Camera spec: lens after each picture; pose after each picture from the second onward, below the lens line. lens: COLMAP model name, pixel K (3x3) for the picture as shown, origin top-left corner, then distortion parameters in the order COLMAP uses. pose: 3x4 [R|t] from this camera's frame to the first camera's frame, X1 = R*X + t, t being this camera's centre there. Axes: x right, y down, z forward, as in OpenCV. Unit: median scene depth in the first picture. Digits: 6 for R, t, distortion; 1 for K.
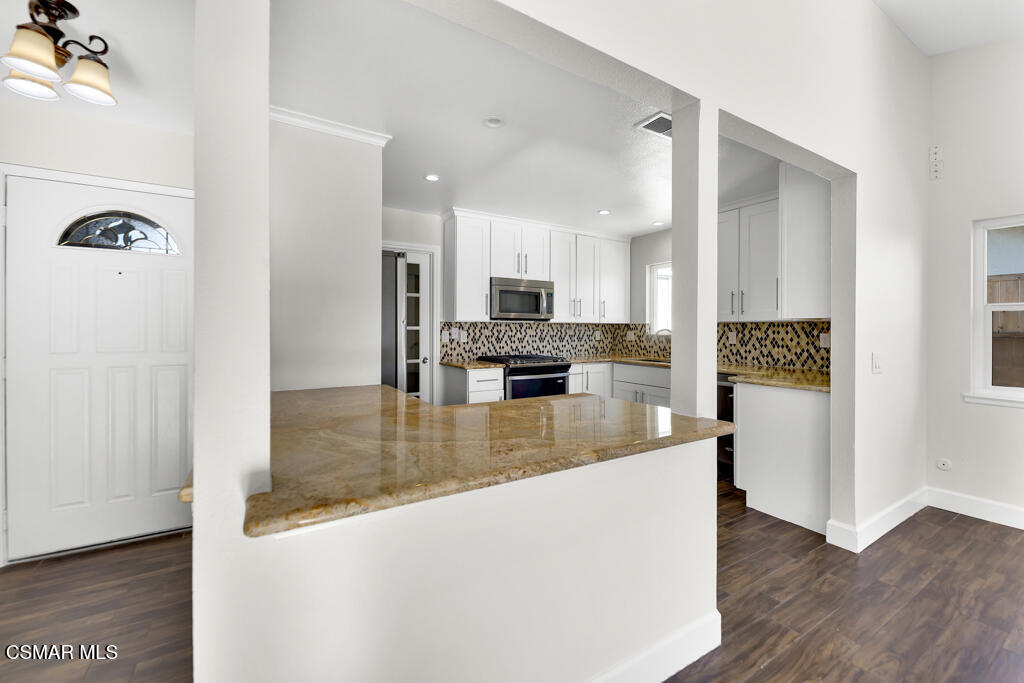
lens RADIAL K [[423.5, 0, 512.7], [0, 423.5, 337.6], [0, 0, 1]] dist [0.009940, -0.002981]
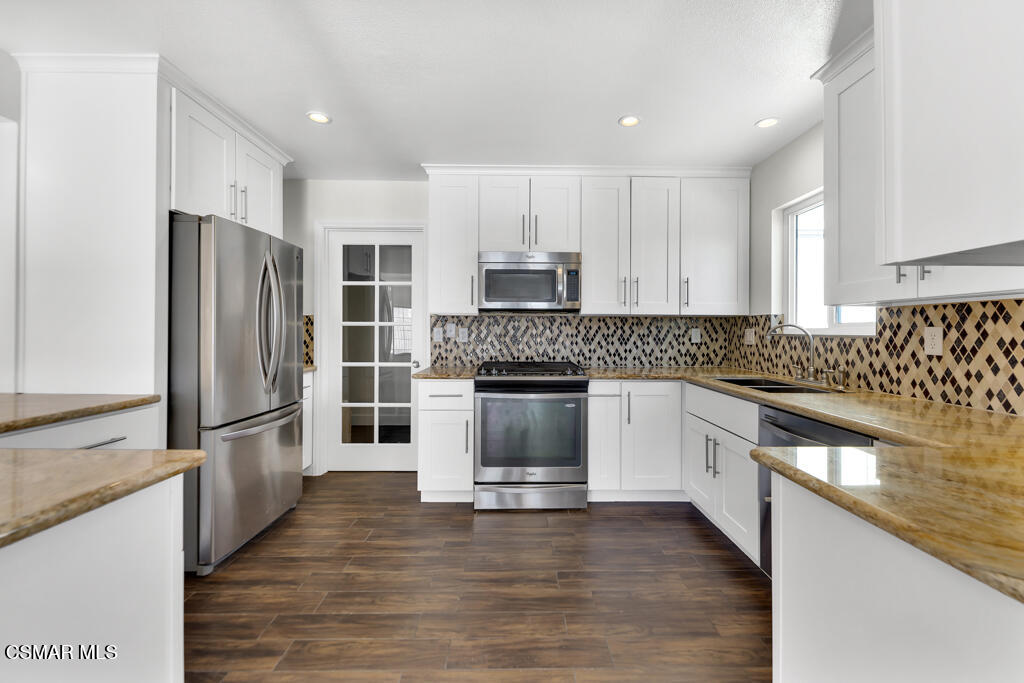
lens RADIAL K [[423.5, 0, 510.2], [0, 423.5, 332.4], [0, 0, 1]] dist [0.009940, -0.002981]
pose [[0.866183, 0.002820, -0.499718, 0.353008], [-0.011676, 0.999825, -0.014598, 0.003432], [0.499590, 0.018479, 0.866065, 0.408726]]
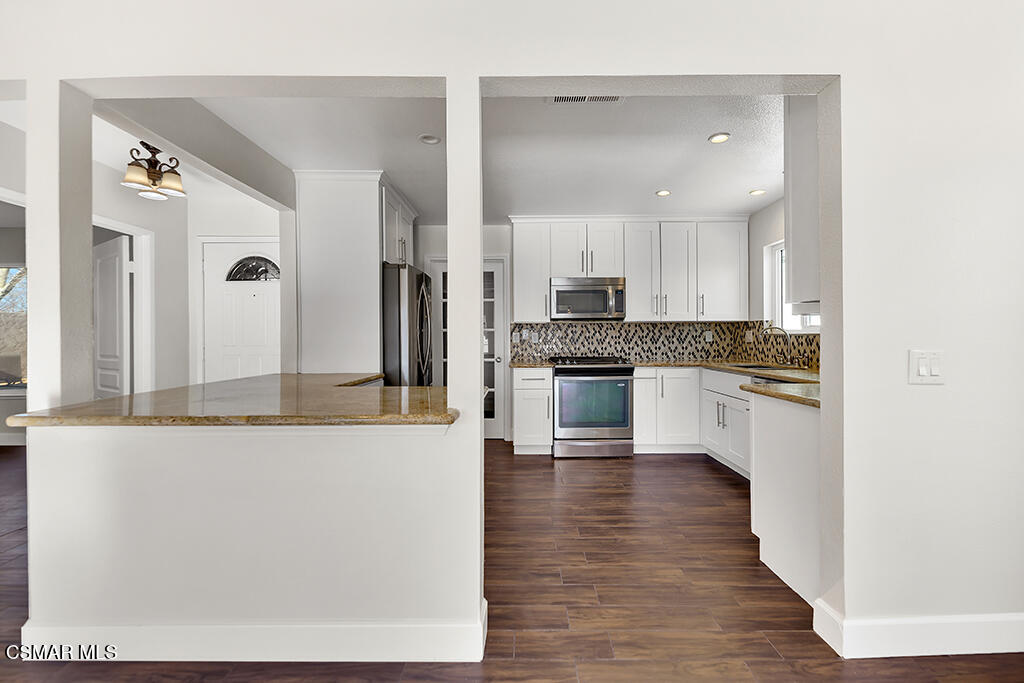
lens RADIAL K [[423.5, 0, 501.8], [0, 423.5, 341.4], [0, 0, 1]] dist [0.009940, -0.002981]
pose [[0.847540, -0.003100, -0.530723, 0.382052], [-0.001713, 0.999962, -0.008577, 0.016492], [0.530729, 0.008179, 0.847502, 0.091538]]
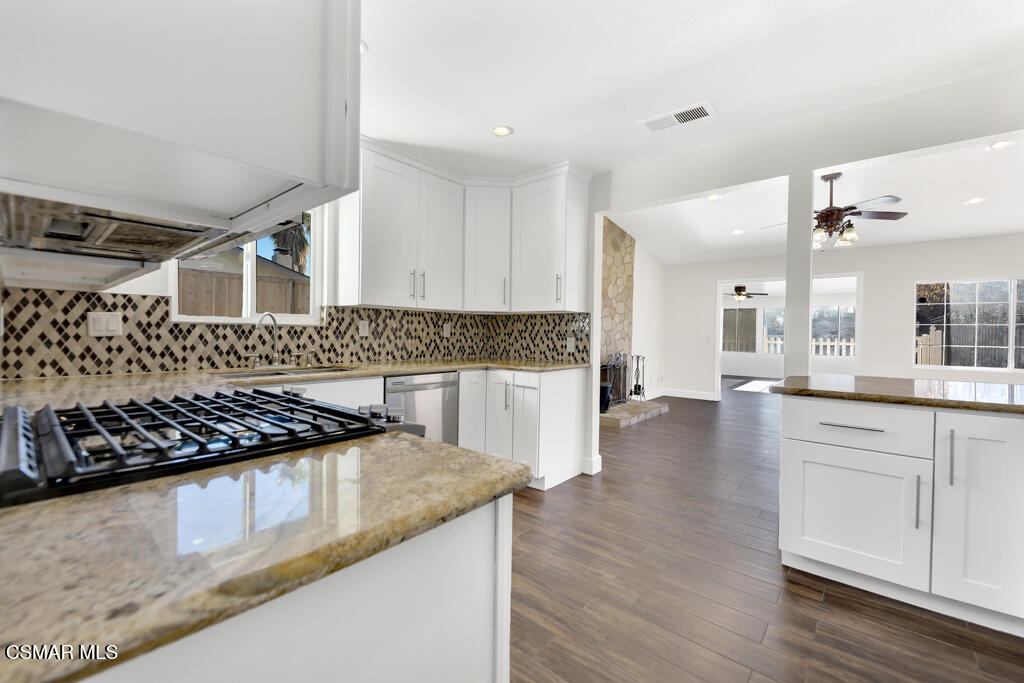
lens RADIAL K [[423.5, 0, 517.4], [0, 423.5, 335.1], [0, 0, 1]] dist [0.009940, -0.002981]
pose [[-0.336434, -0.022544, 0.941437, -0.270427], [-0.004706, 0.999741, 0.022259, -0.005209], [-0.941695, 0.003058, -0.336453, 0.963021]]
